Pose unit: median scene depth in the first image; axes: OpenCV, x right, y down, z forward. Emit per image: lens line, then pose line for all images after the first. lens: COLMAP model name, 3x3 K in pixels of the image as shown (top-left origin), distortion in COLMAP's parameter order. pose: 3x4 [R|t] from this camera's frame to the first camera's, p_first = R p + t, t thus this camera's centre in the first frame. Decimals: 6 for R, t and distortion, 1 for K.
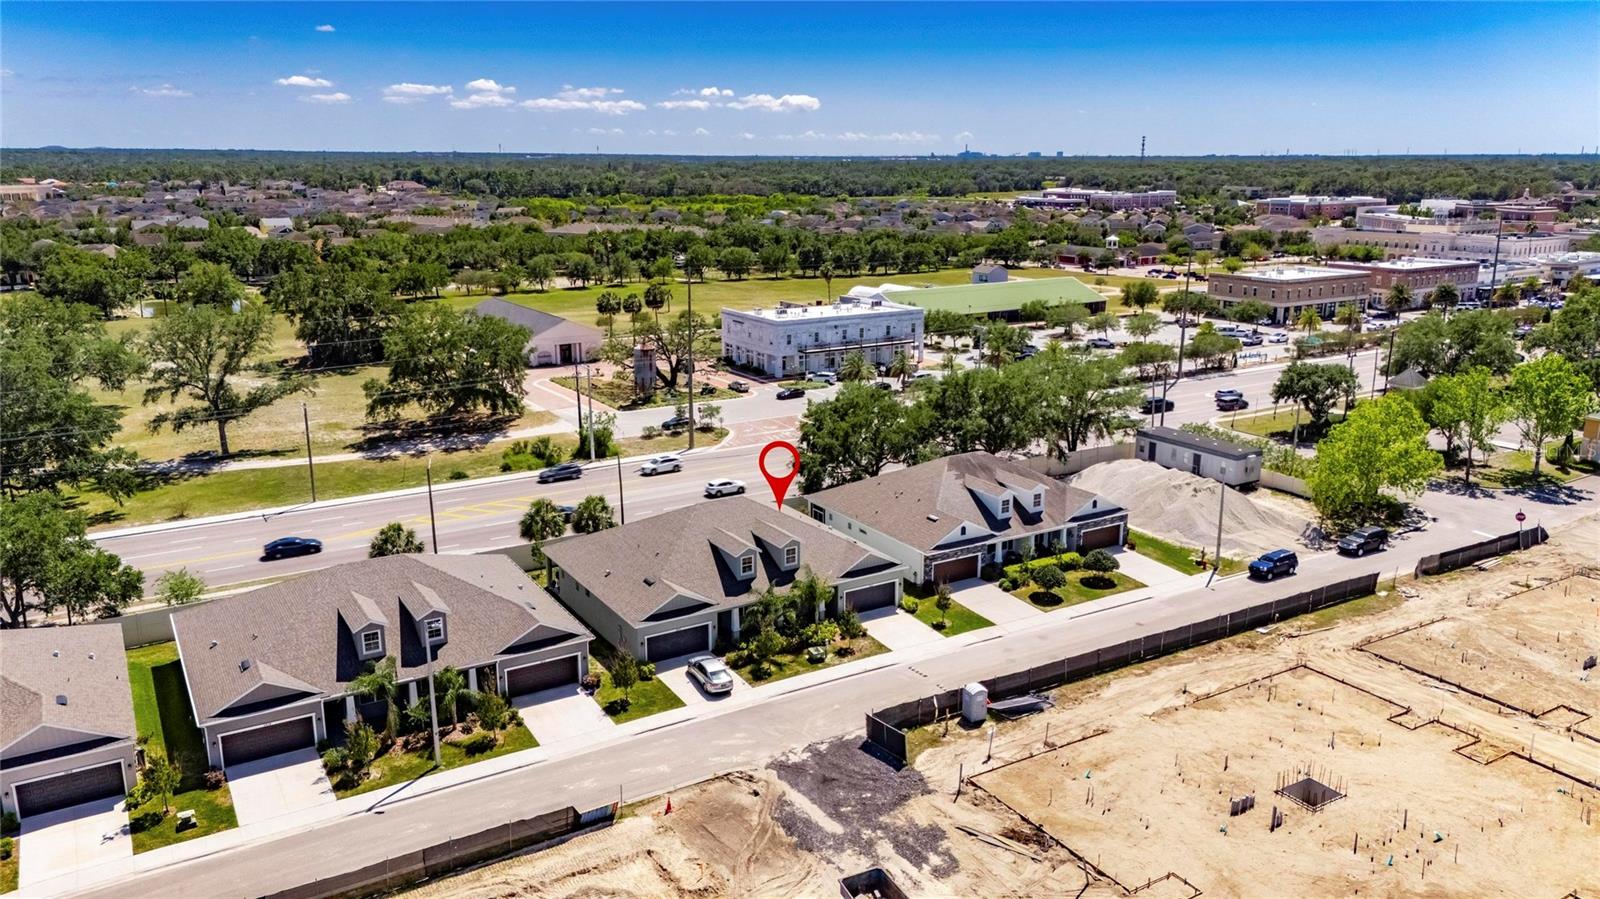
lens RADIAL K [[1180.0, 0, 807.4], [0, 1180.0, 449.3], [0, 0, 1]] dist [0.068404, -0.061722]
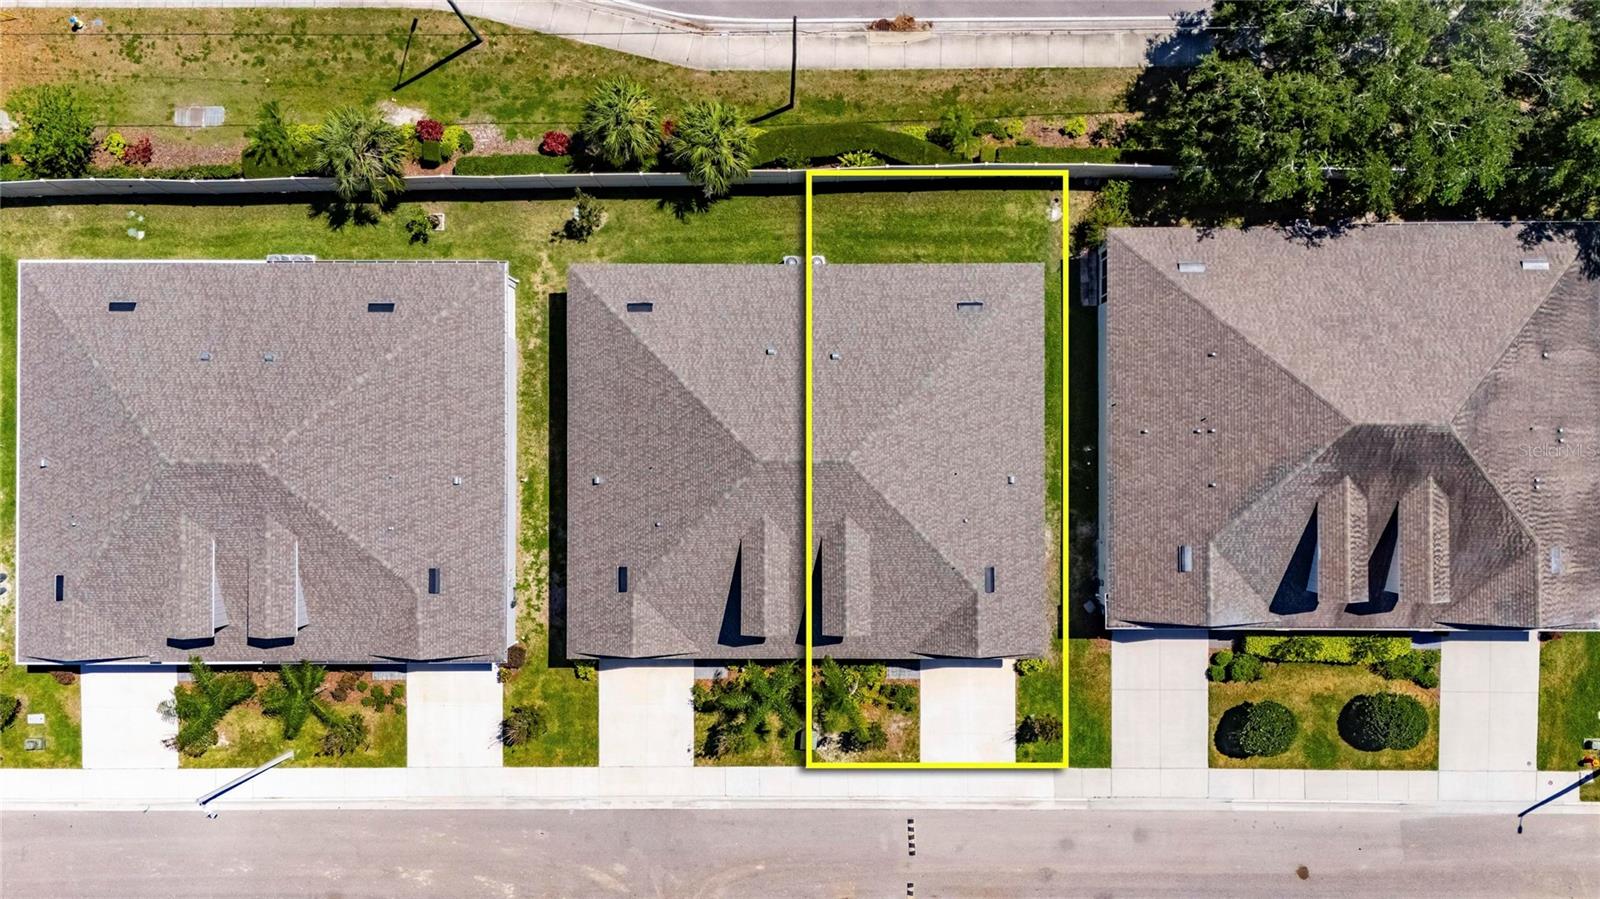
lens RADIAL K [[1180.0, 0, 807.4], [0, 1180.0, 449.3], [0, 0, 1]] dist [0.068404, -0.061722]
pose [[0.851958, 0.523404, -0.014675, -0.068983], [-0.115691, 0.215499, 0.969627, -0.514468], [0.510669, -0.824384, 0.244149, 0.885309]]
